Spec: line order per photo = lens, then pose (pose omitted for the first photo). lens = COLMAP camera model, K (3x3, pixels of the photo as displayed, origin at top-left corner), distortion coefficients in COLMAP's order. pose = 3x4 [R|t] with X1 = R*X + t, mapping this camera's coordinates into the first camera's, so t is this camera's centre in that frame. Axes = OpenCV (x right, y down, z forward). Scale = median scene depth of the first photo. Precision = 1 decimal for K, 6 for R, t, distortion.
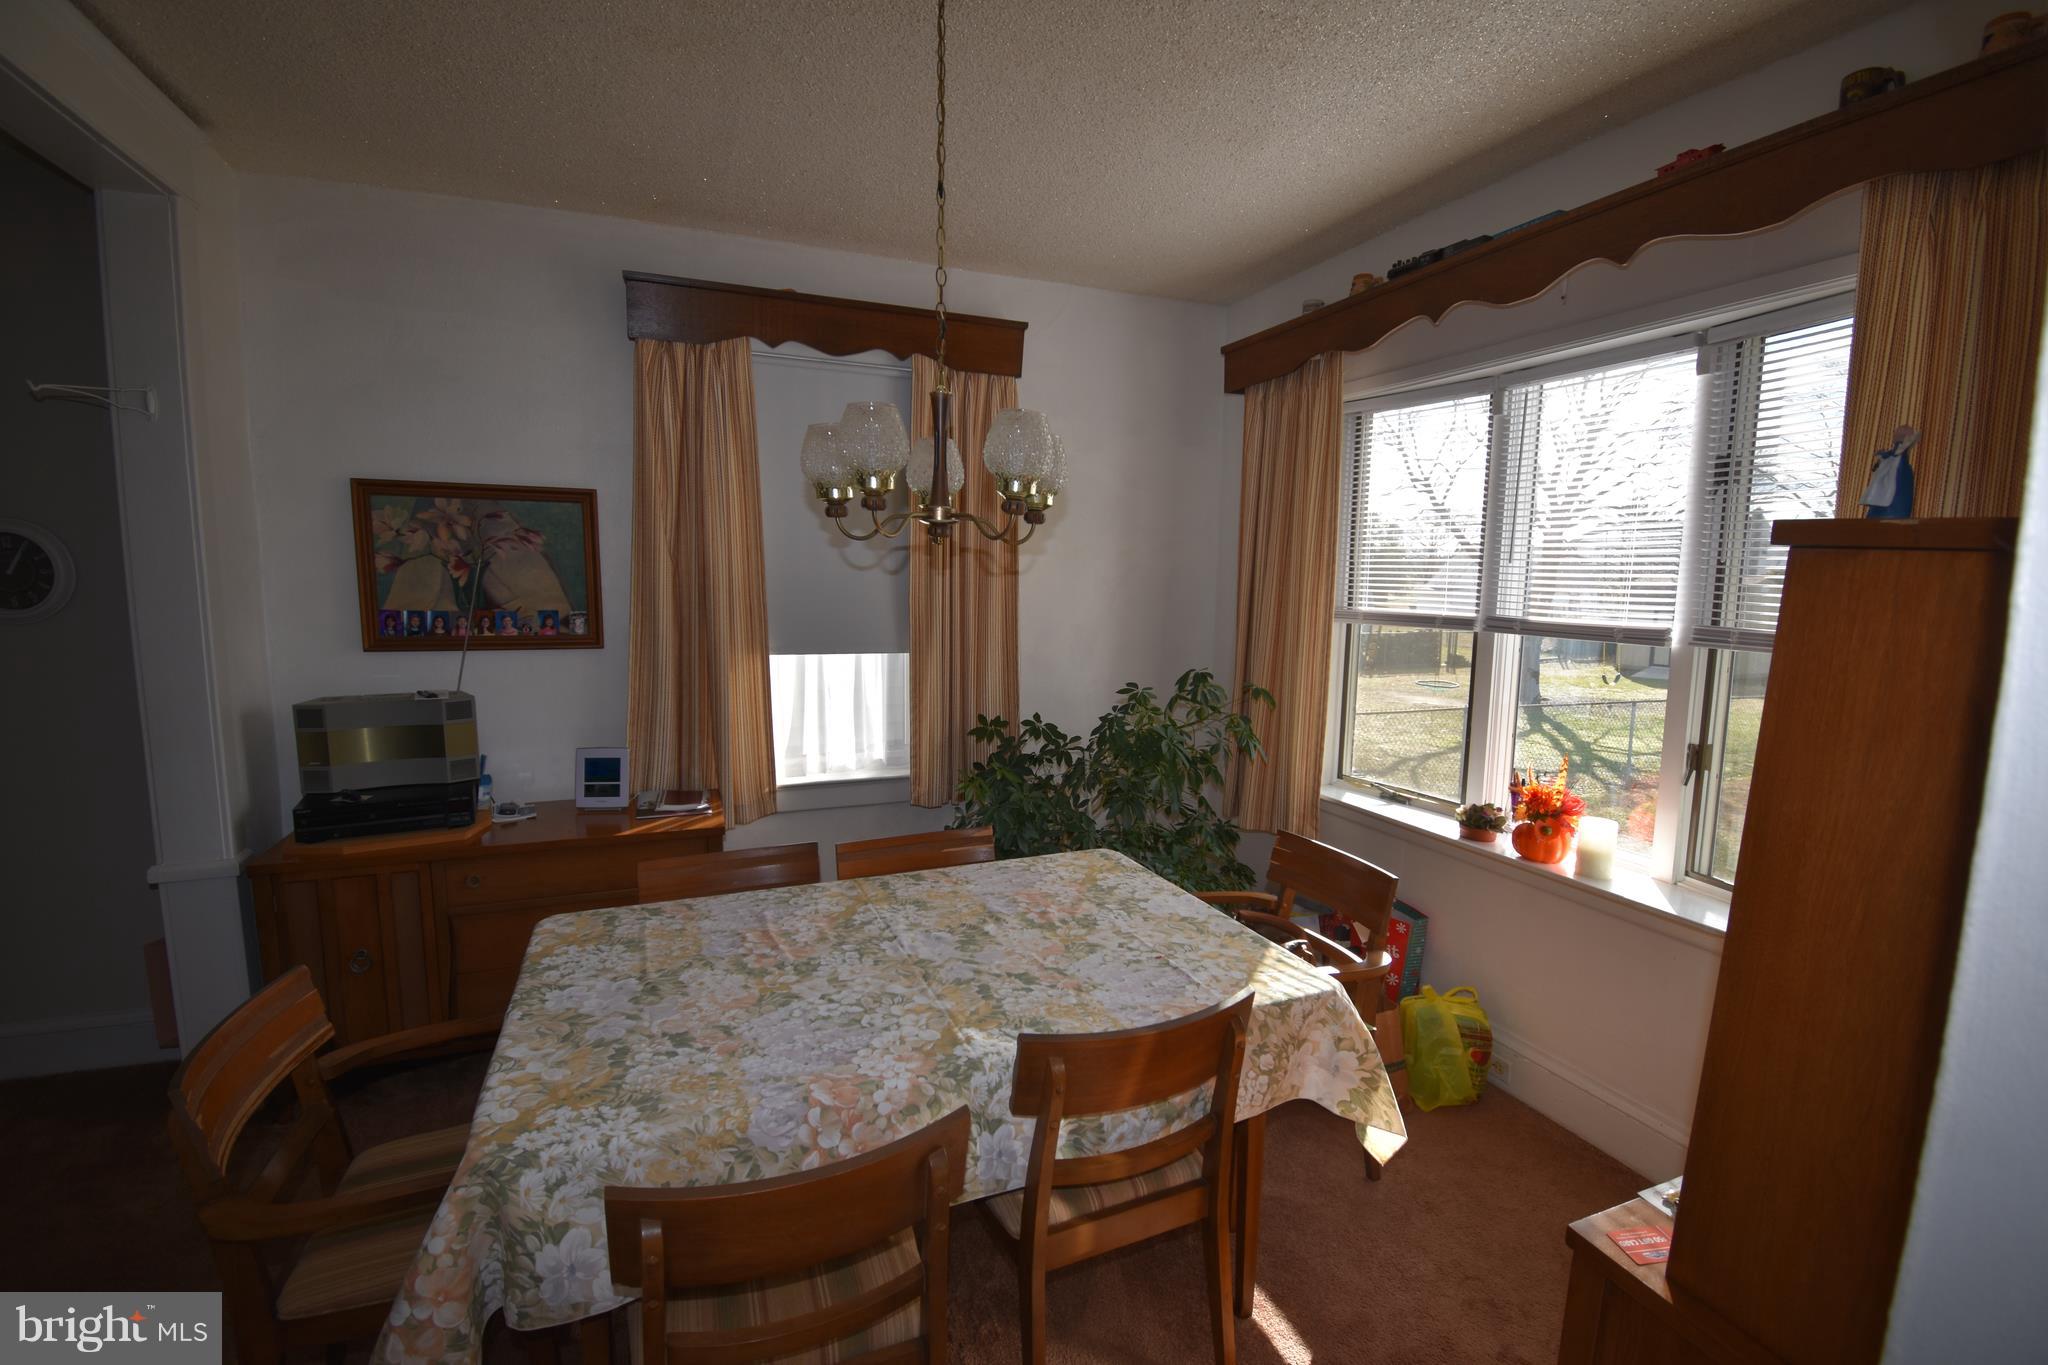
lens RADIAL K [[906.7, 0, 1036.6], [0, 906.7, 680.8], [0, 0, 1]] dist [0.001163, -0.000681]
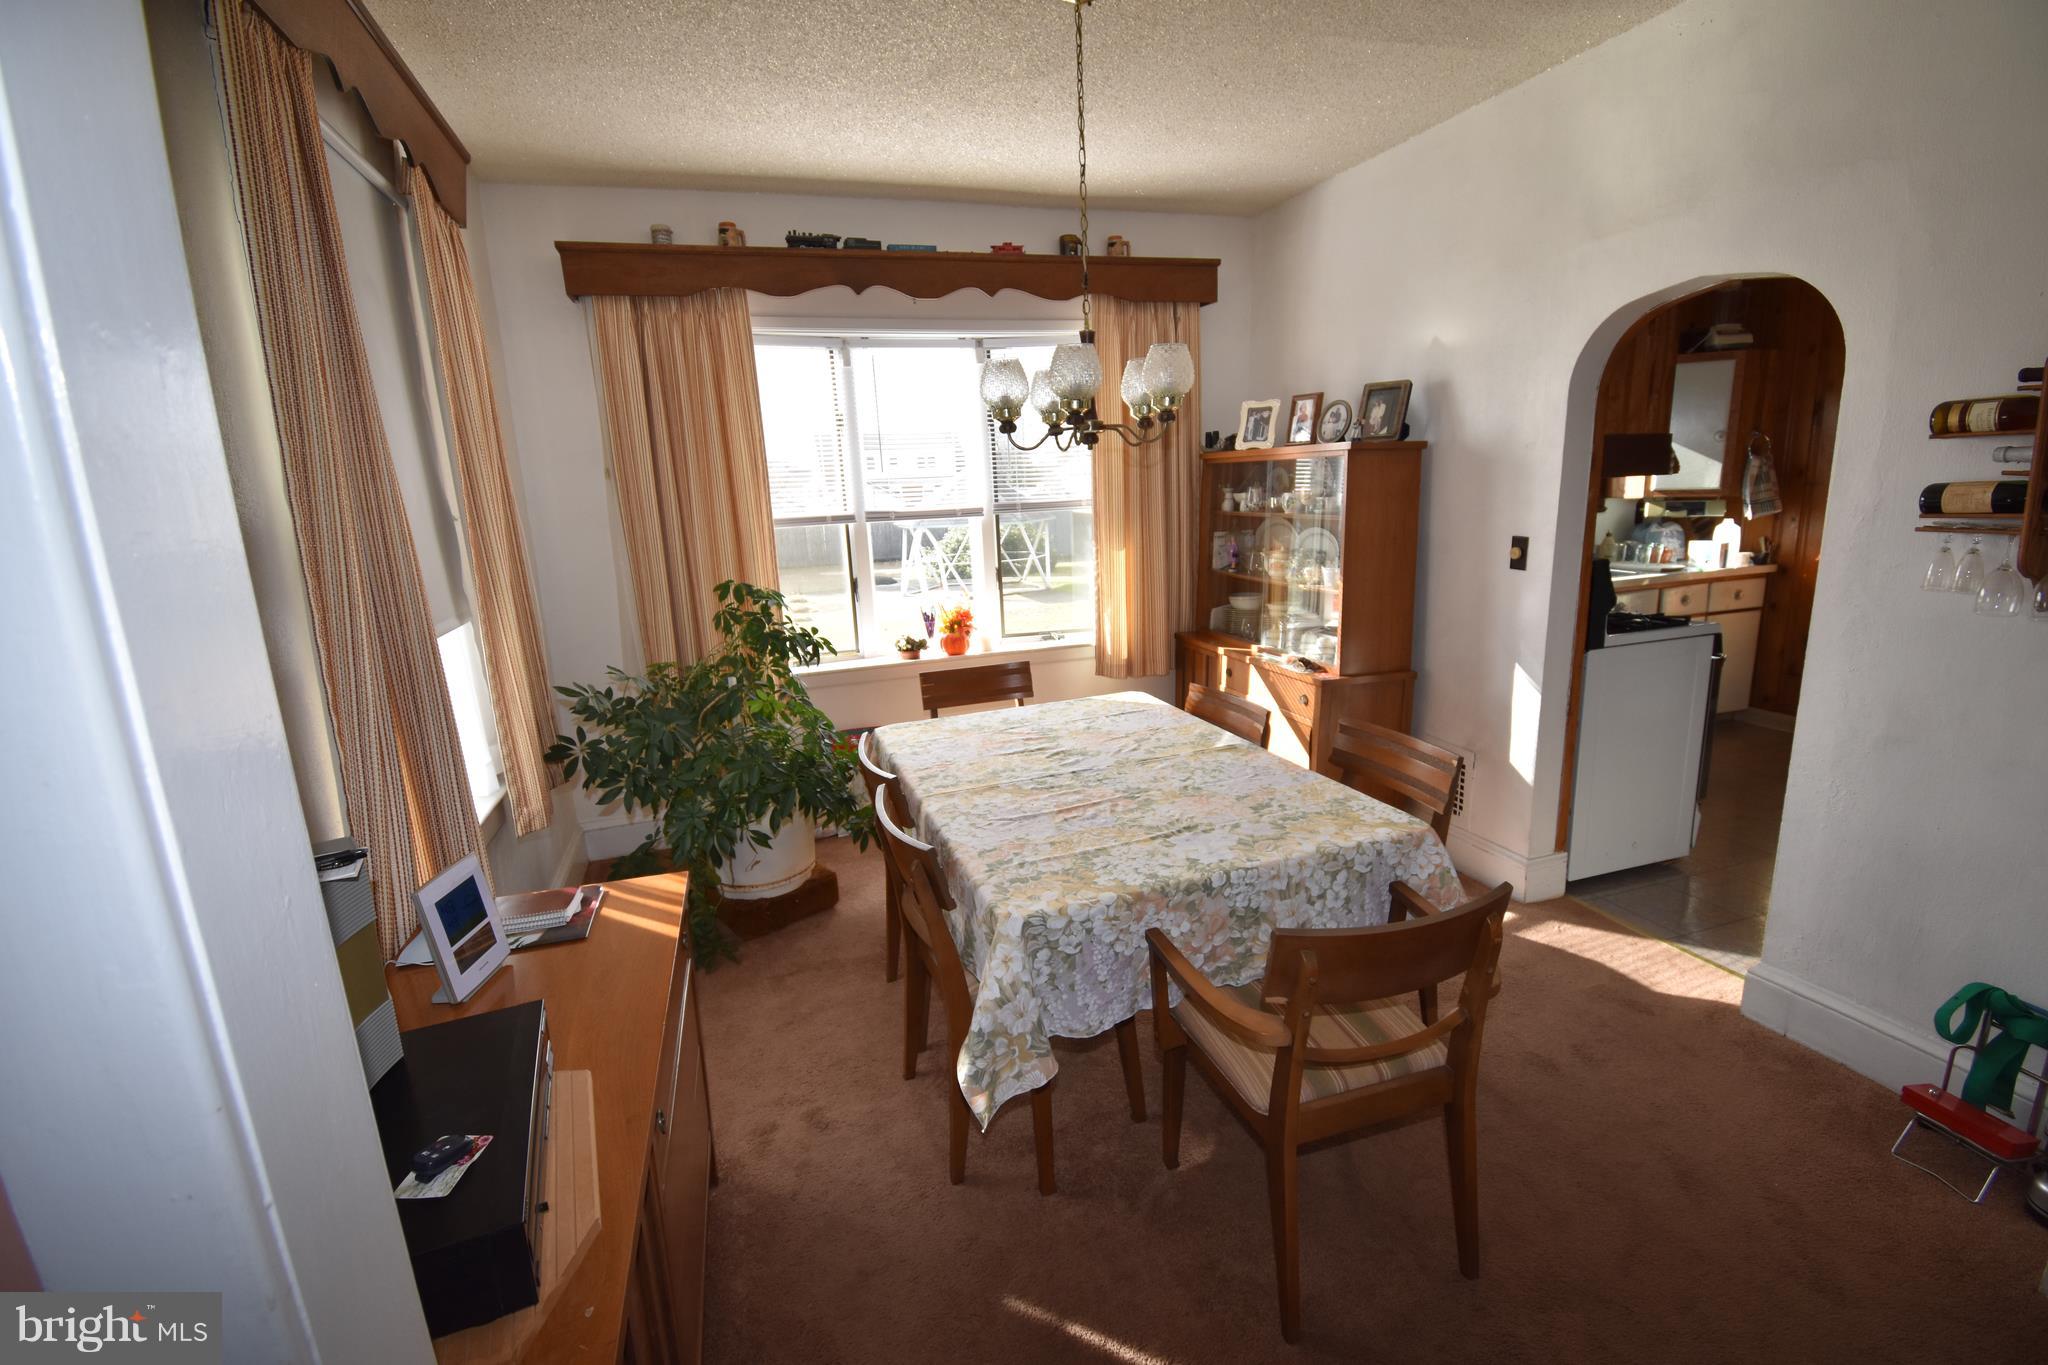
lens RADIAL K [[906.7, 0, 1029.1], [0, 906.7, 674.2], [0, 0, 1]] dist [0.001163, -0.000681]
pose [[0.073866, -0.223607, 0.971876, -1.296084], [0.165382, 0.963791, 0.209177, -0.111903], [-0.983459, 0.145280, 0.108172, 0.881699]]
